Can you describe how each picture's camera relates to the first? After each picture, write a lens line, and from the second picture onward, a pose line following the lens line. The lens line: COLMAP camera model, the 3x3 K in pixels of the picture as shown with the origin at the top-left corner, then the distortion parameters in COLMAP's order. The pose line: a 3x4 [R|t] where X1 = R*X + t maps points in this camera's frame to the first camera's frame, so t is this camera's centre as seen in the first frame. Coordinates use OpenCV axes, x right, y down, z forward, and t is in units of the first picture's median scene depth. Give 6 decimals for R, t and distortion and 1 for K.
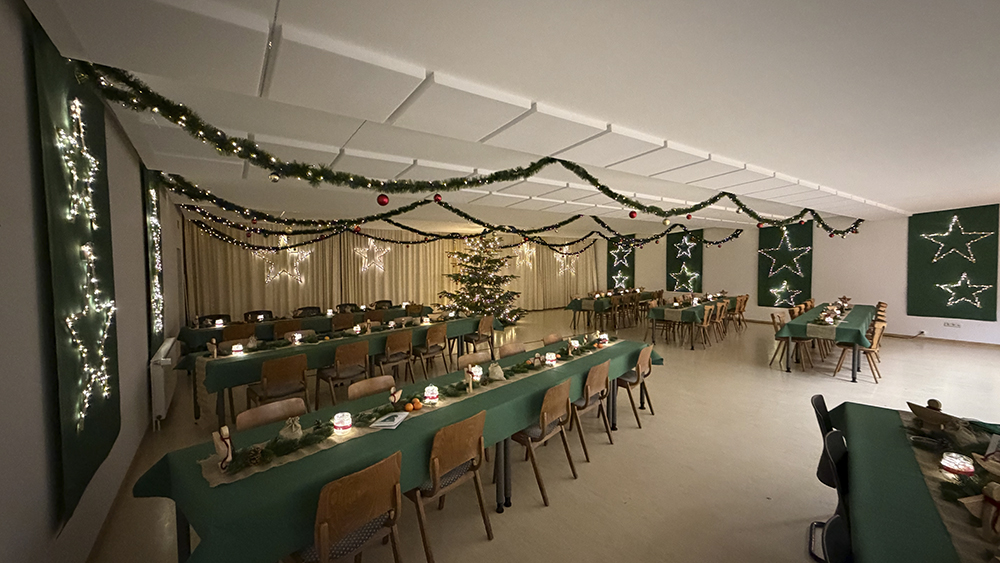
lens RADIAL K [[389.5, 0, 500.0], [0, 389.5, 281.5], [0, 0, 1]] dist [-0.000390, -0.000138]
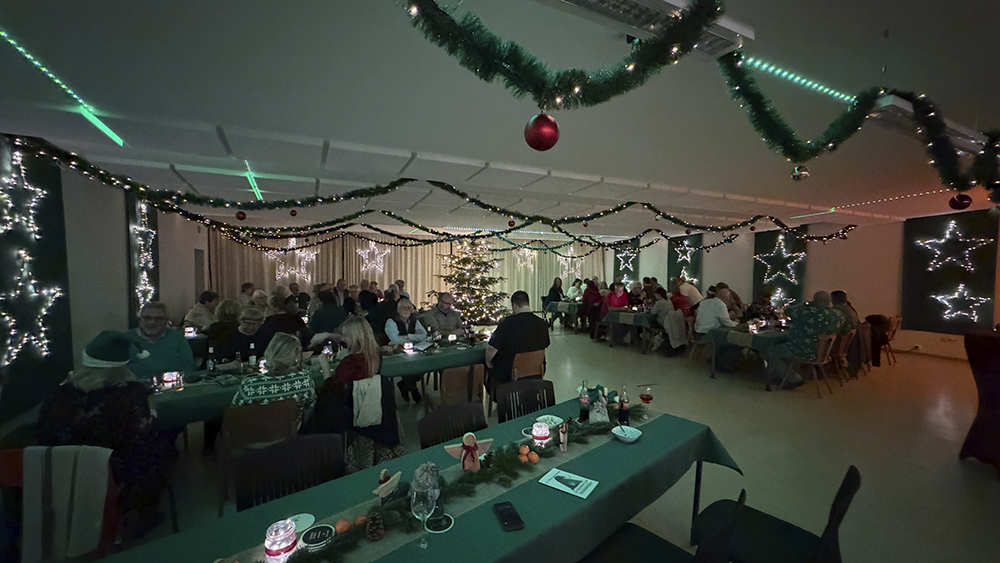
lens RADIAL K [[389.5, 0, 500.0], [0, 389.5, 281.5], [0, 0, 1]] dist [-0.000390, -0.000138]
pose [[0.989882, 0.020478, -0.140409, 0.218785], [-0.020995, 0.999777, -0.002200, -0.001857], [0.140333, 0.005126, 0.990091, -0.047533]]
